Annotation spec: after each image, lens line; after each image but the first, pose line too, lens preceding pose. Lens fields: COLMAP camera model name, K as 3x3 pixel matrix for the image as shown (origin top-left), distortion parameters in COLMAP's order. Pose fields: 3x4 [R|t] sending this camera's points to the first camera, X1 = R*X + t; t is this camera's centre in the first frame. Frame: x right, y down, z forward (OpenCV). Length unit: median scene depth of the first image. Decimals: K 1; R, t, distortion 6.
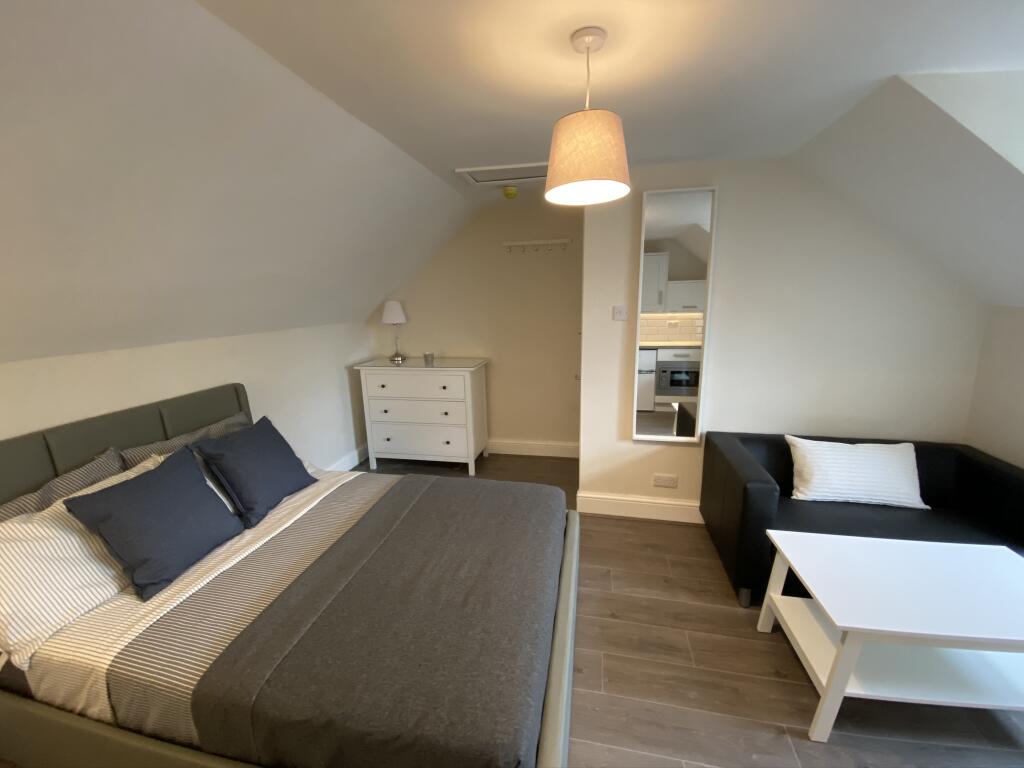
lens RADIAL K [[412.7, 0, 510.8], [0, 412.7, 387.0], [0, 0, 1]] dist [0.024987, -0.021664]
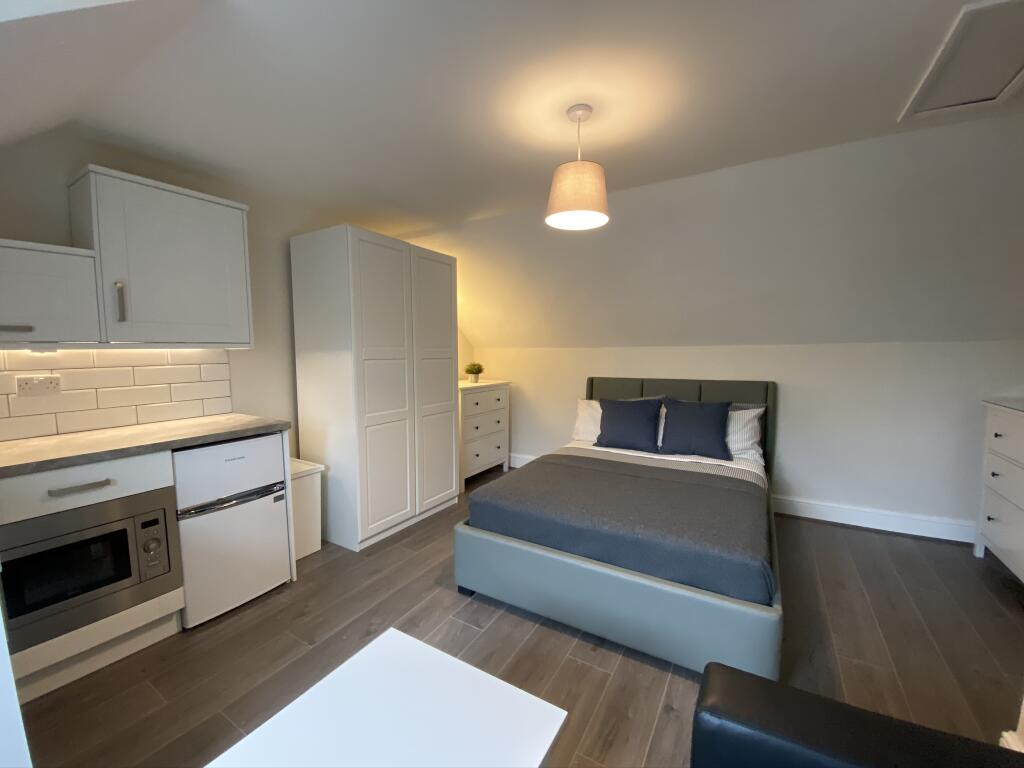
lens RADIAL K [[412.7, 0, 510.8], [0, 412.7, 387.0], [0, 0, 1]] dist [0.024987, -0.021664]
pose [[-0.322045, 0.107294, -0.940625, 0.715280], [-0.193552, 0.965110, 0.176354, -0.064925], [0.926728, 0.238854, -0.290042, 0.594597]]
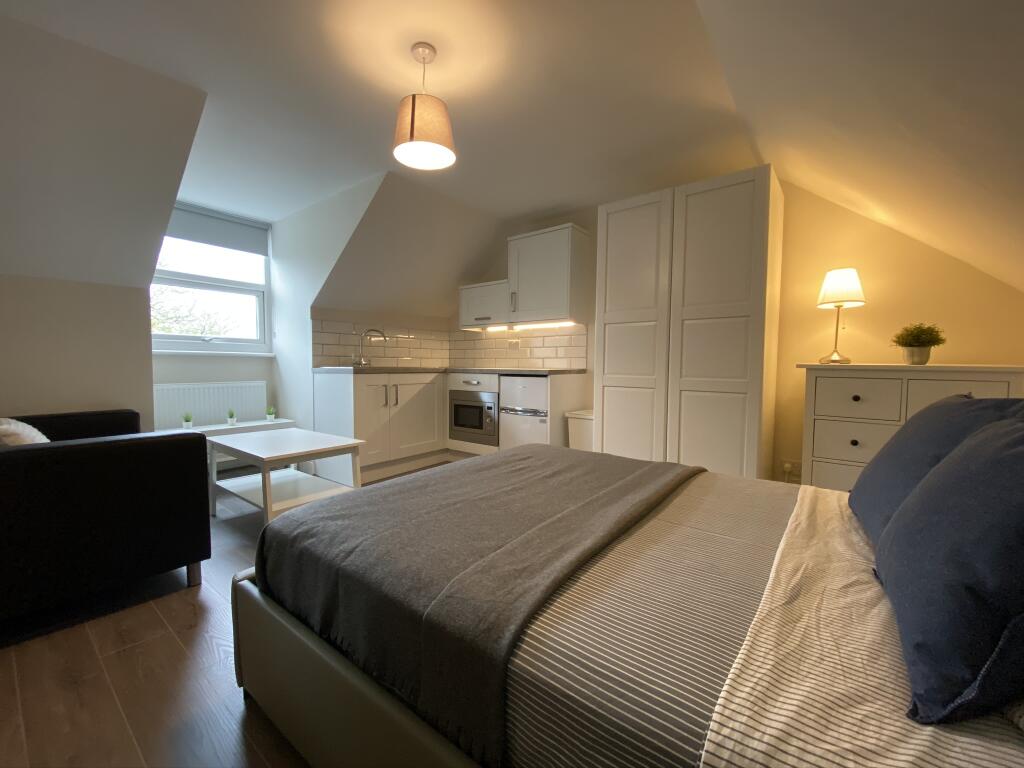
lens RADIAL K [[412.7, 0, 510.8], [0, 412.7, 387.0], [0, 0, 1]] dist [0.024987, -0.021664]
pose [[-0.900918, -0.010213, 0.433869, -0.310850], [0.104456, 0.965230, 0.239623, -0.012190], [-0.421231, 0.261201, -0.868527, 1.032001]]
